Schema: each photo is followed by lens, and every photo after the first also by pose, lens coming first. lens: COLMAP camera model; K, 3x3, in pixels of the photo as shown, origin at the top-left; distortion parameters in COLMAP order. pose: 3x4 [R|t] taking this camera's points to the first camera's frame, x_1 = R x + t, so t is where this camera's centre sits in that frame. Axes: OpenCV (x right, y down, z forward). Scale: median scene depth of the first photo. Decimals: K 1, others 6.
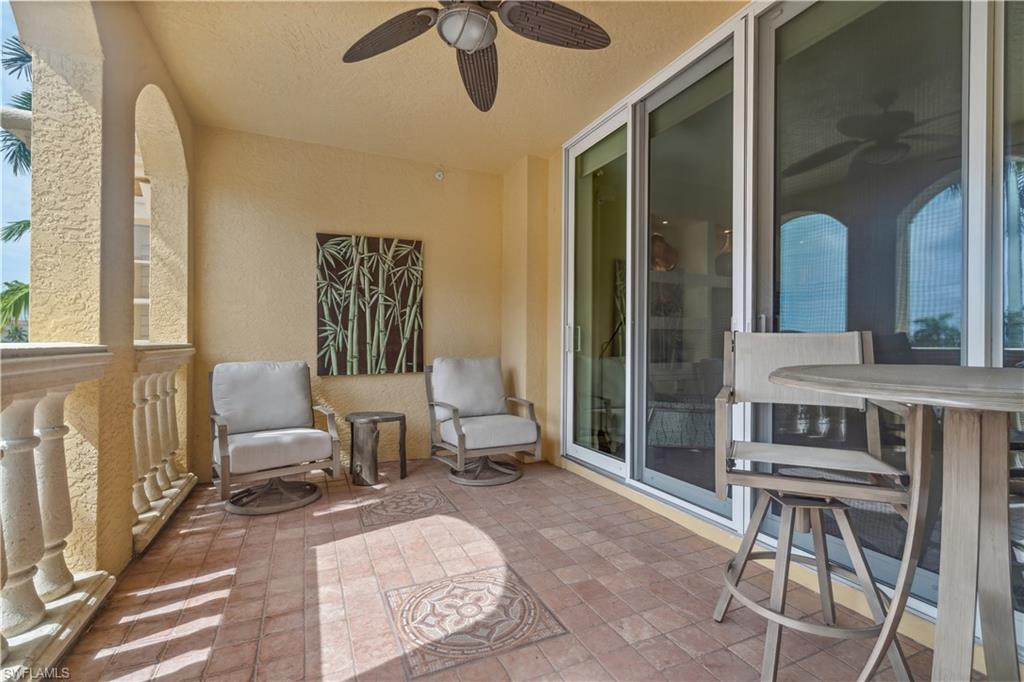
lens RADIAL K [[463.9, 0, 512.0], [0, 463.9, 341.0], [0, 0, 1]] dist [-0.010766, 0.000944]
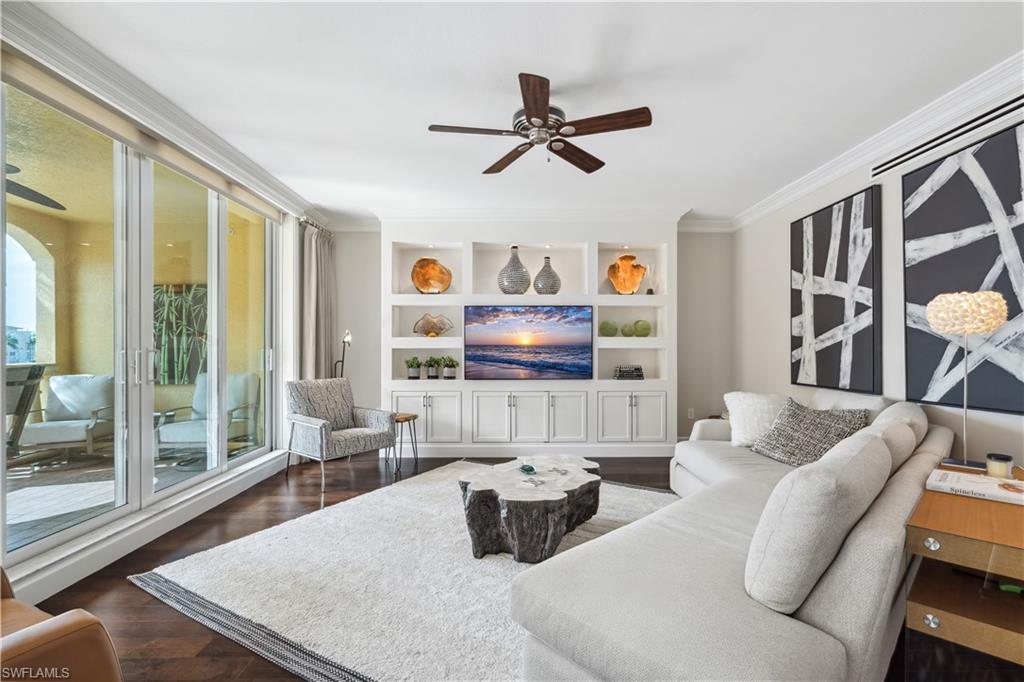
lens RADIAL K [[461.1, 0, 515.7], [0, 461.1, 346.1], [0, 0, 1]] dist [-0.014064, 0.000137]
pose [[0.913453, -0.008179, -0.406863, 1.178598], [0.007119, 0.999966, -0.004119, -0.029275], [0.406883, 0.000866, 0.913480, 0.167577]]
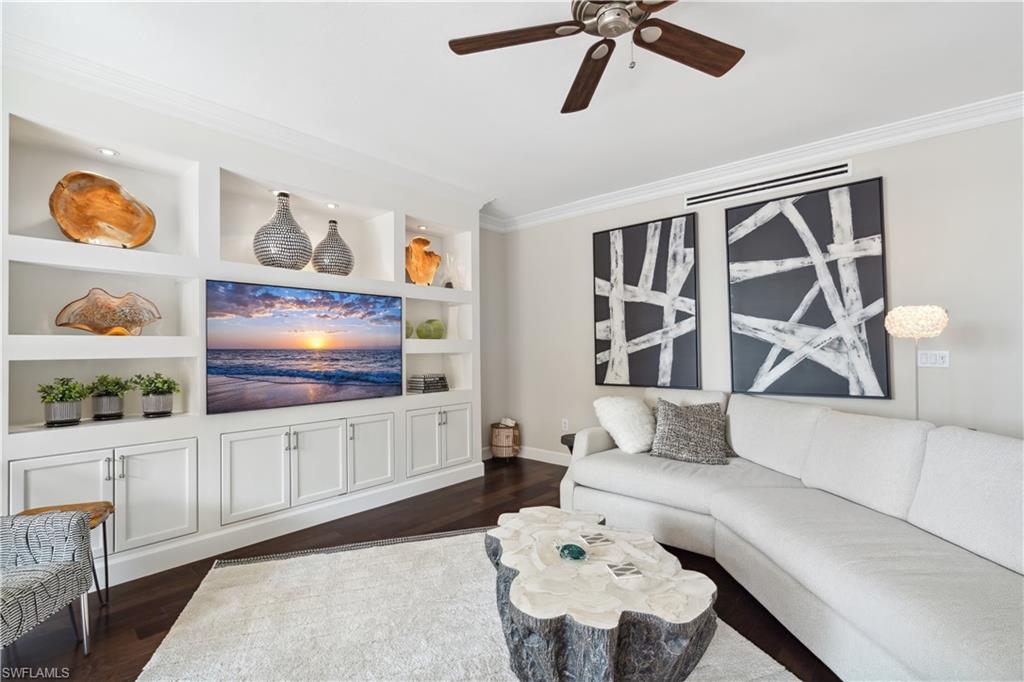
lens RADIAL K [[463.9, 0, 512.0], [0, 463.9, 341.0], [0, 0, 1]] dist [-0.010766, 0.000944]
pose [[0.912206, -0.007546, 0.409662, 0.683962], [0.014808, 0.999784, -0.014558, -0.035154], [-0.409464, 0.019346, 0.912121, 0.440040]]
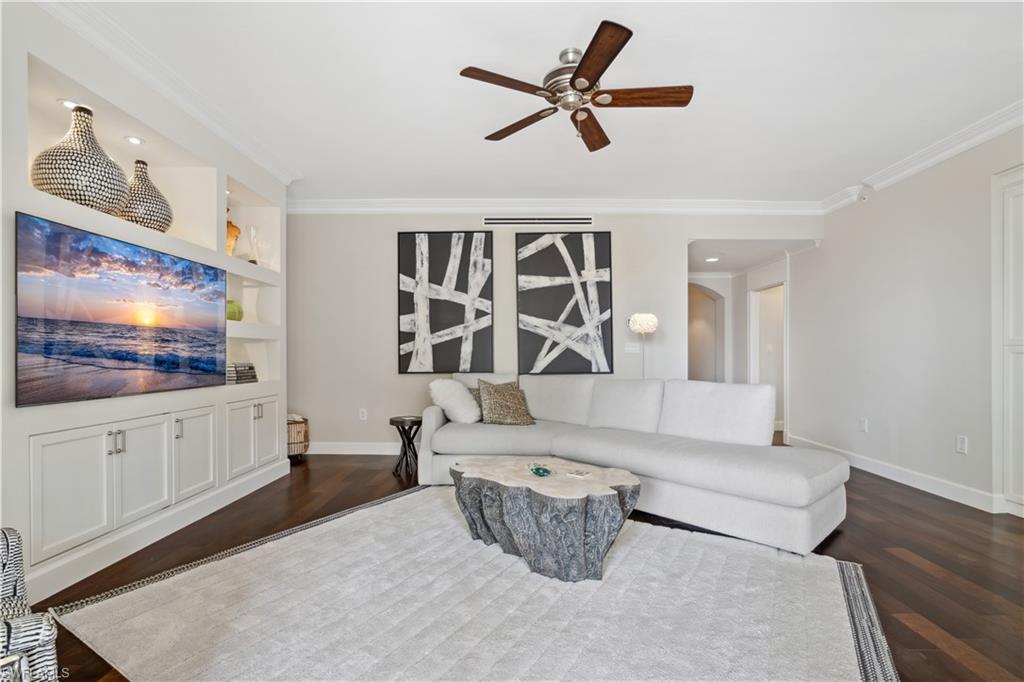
lens RADIAL K [[474.4, 0, 512.7], [0, 474.4, 352.7], [0, 0, 1]] dist [-0.014240, 0.000012]
pose [[0.431221, -0.006234, 0.902225, 0.341383], [0.002853, 0.999981, 0.005546, -0.002819], [-0.902242, 0.000183, 0.431230, 0.581526]]
